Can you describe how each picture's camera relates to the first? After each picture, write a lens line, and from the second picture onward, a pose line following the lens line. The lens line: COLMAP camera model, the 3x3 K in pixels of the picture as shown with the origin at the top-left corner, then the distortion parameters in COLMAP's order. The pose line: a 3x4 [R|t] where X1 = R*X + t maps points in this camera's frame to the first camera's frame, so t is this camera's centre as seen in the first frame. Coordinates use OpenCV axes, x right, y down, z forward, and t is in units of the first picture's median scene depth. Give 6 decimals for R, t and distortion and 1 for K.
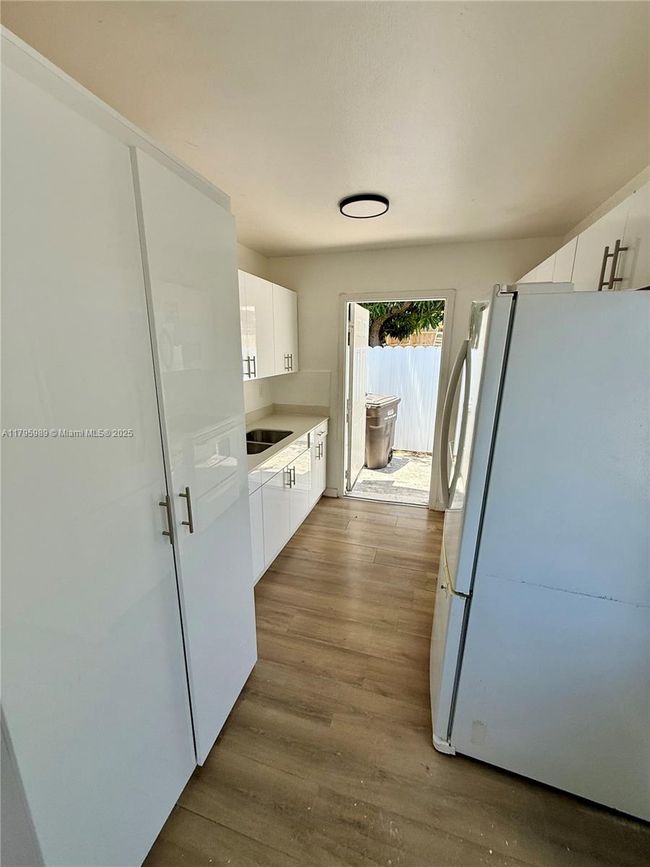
lens RADIAL K [[345.9, 0, 325.2], [0, 345.9, 435.6], [0, 0, 1]] dist [-0.003072, 0.000878]
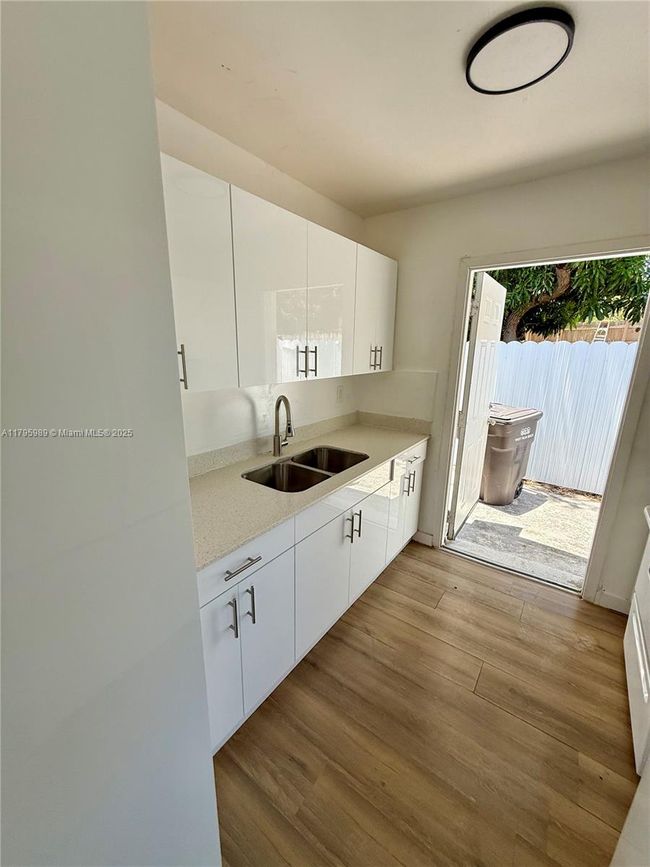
lens RADIAL K [[345.9, 0, 326.0], [0, 345.9, 432.3], [0, 0, 1]] dist [-0.003072, 0.000878]
pose [[0.943725, 0.091304, -0.317878, 0.035253], [-0.093085, 0.995612, 0.009616, -0.047799], [0.317361, 0.020515, 0.948083, 0.254067]]
